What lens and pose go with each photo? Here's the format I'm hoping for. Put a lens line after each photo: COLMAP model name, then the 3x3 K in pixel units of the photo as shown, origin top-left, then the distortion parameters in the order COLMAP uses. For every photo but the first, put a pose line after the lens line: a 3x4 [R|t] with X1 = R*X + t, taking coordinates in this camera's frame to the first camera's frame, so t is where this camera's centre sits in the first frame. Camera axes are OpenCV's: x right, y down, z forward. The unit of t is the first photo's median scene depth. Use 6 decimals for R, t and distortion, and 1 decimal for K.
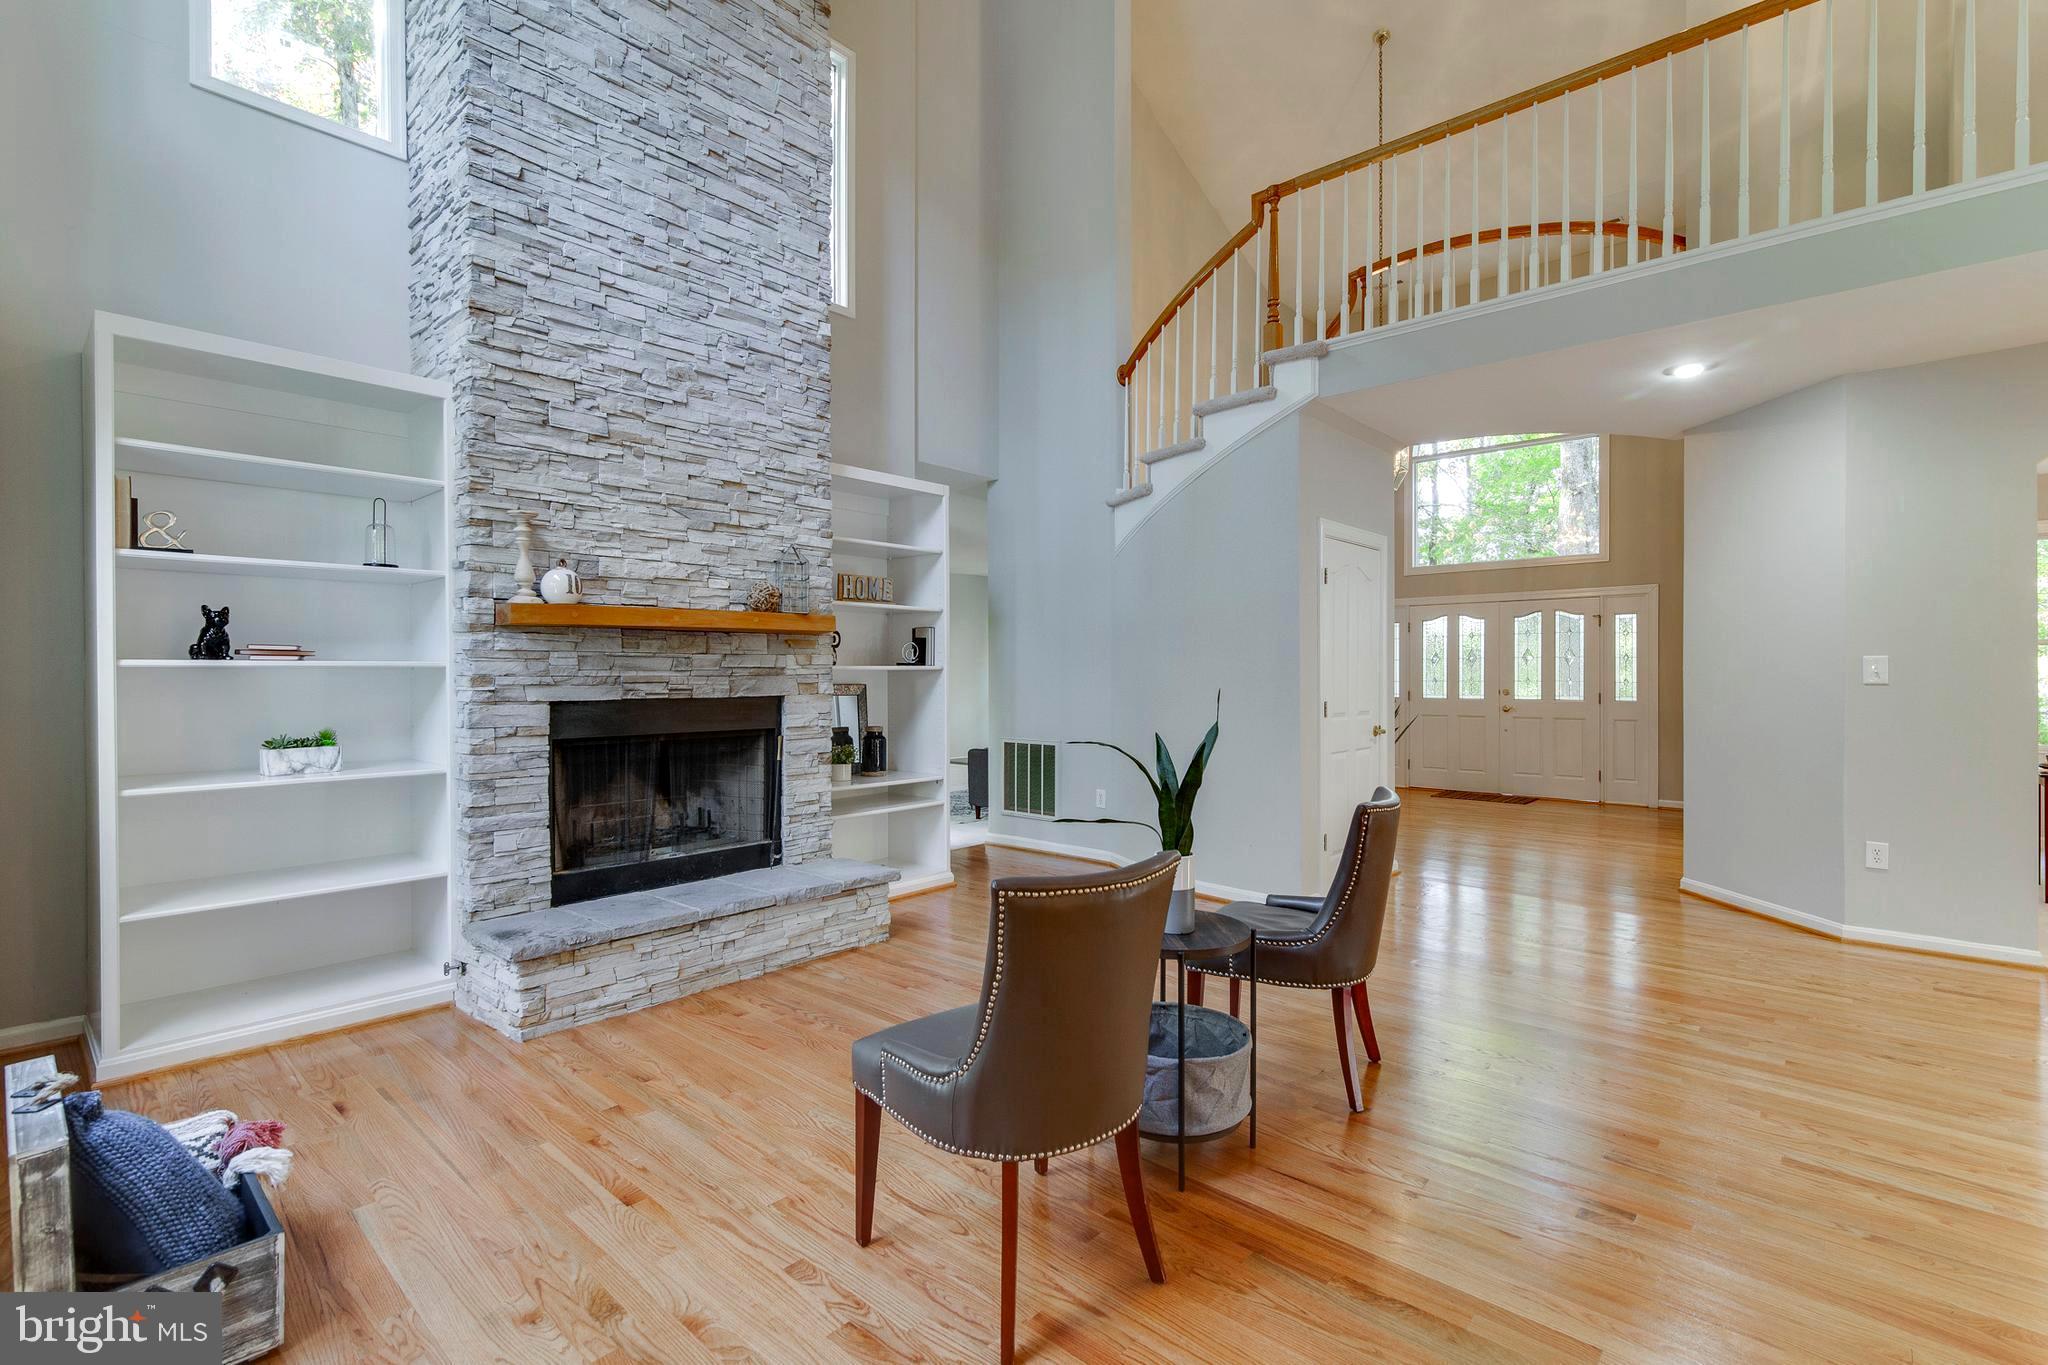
lens RADIAL K [[930.7, 0, 1087.8], [0, 930.7, 671.5], [0, 0, 1]] dist [-0.003062, 0.001152]
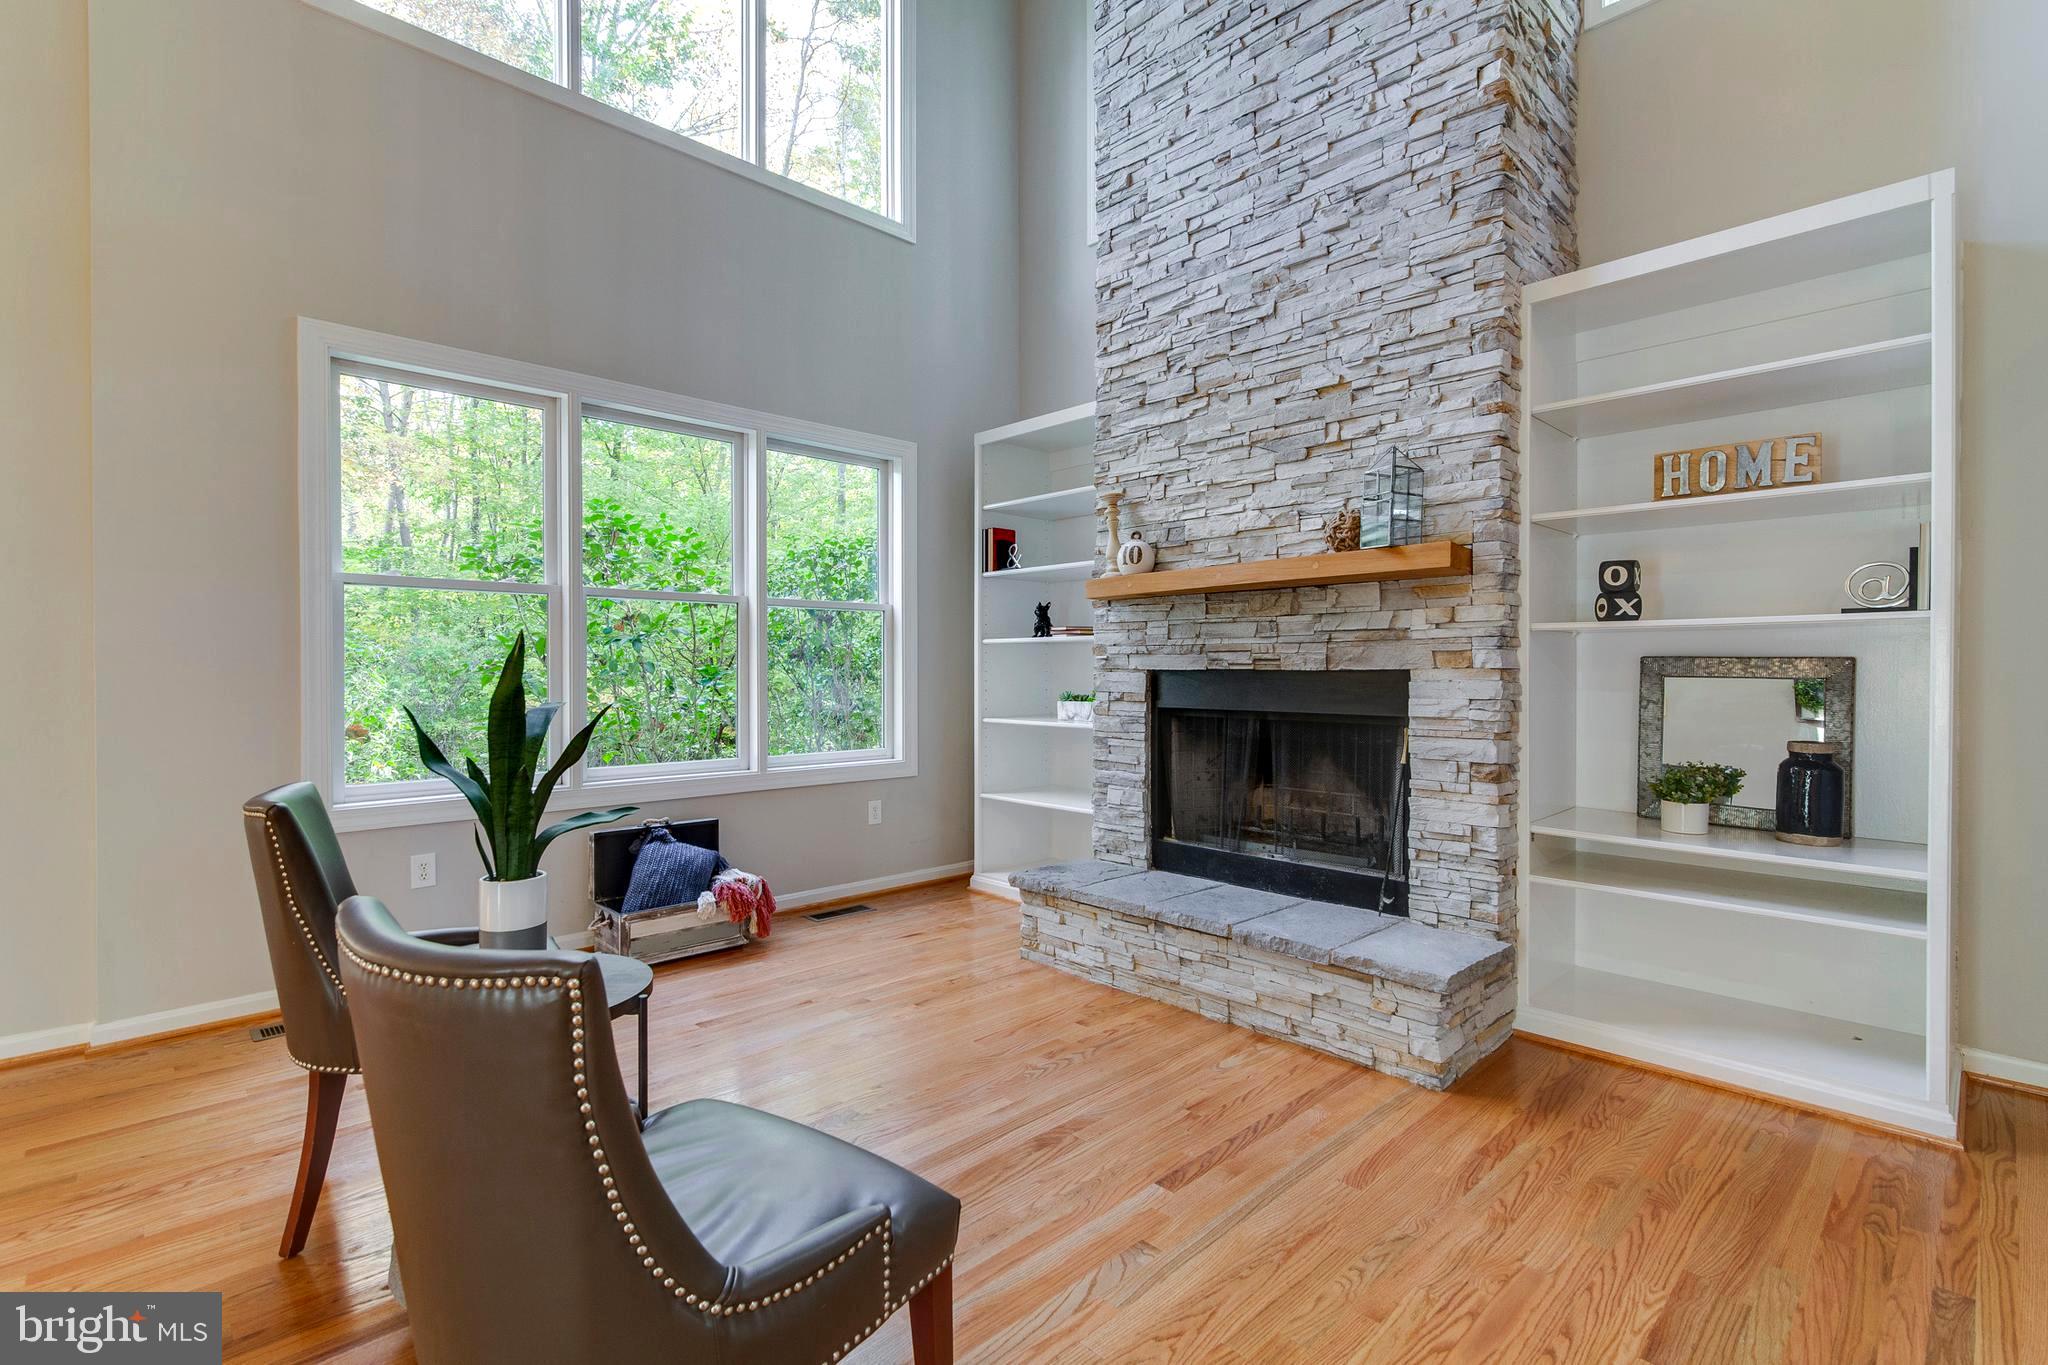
lens RADIAL K [[930.7, 0, 1012.7], [0, 930.7, 680.9], [0, 0, 1]] dist [-0.003062, 0.001152]
pose [[-0.128594, 0.010147, -0.991645, 0.437825], [-0.003185, 0.999938, 0.010645, 0.031581], [0.991692, 0.004527, -0.128553, 0.910642]]
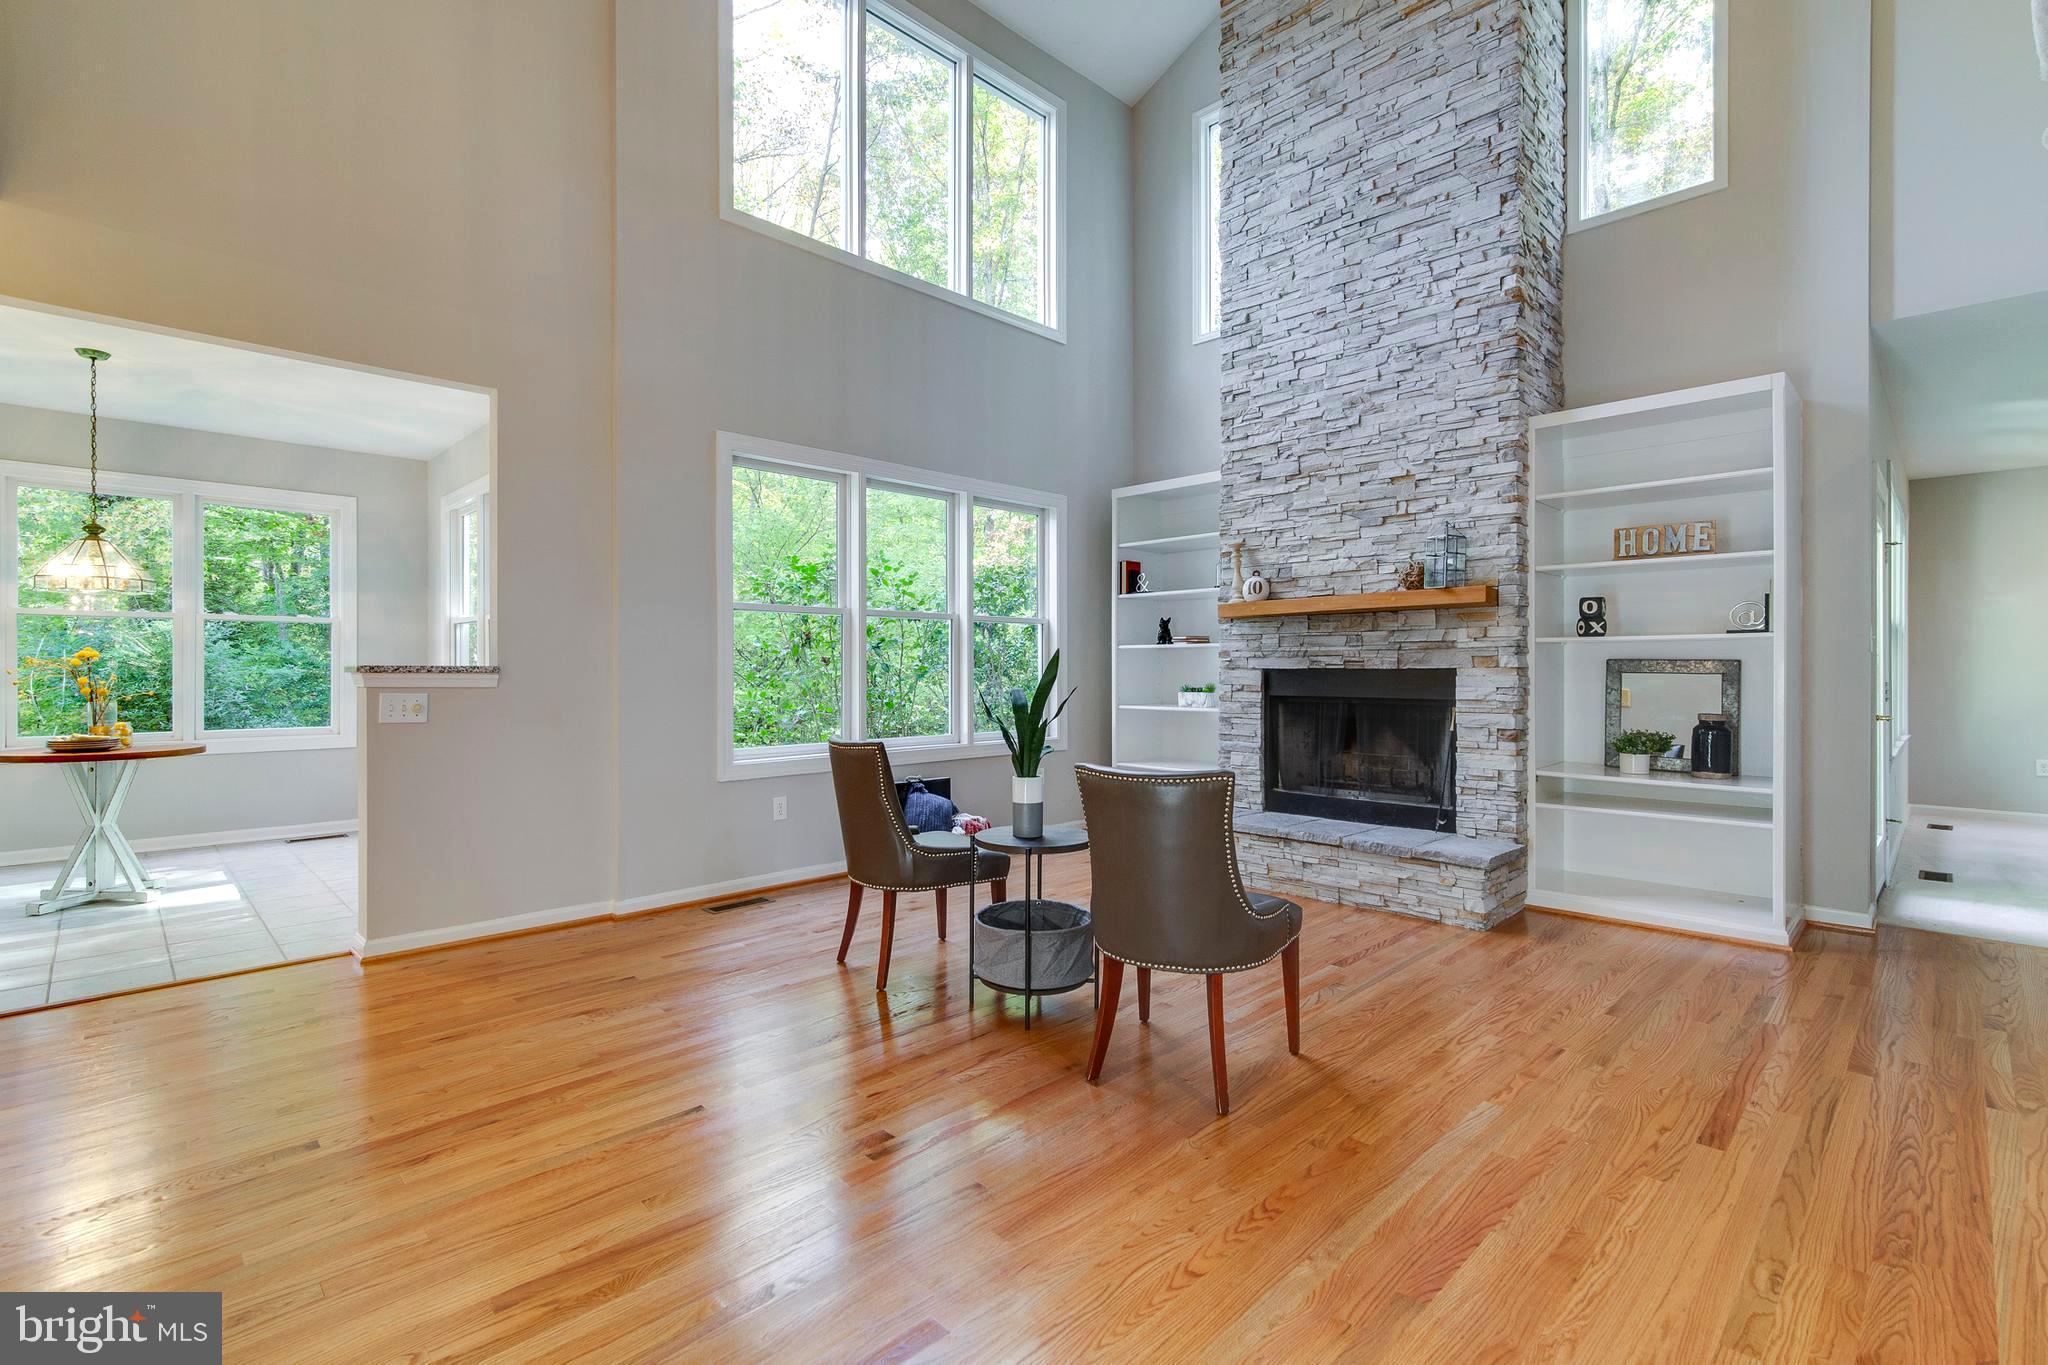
lens RADIAL K [[930.7, 0, 1026.9], [0, 930.7, 675.7], [0, 0, 1]] dist [-0.003062, 0.001152]
pose [[-0.096619, 0.005650, -0.995305, 0.841448], [-0.002151, 0.999980, 0.005885, 0.033112], [0.995319, 0.002709, -0.096605, 0.715335]]
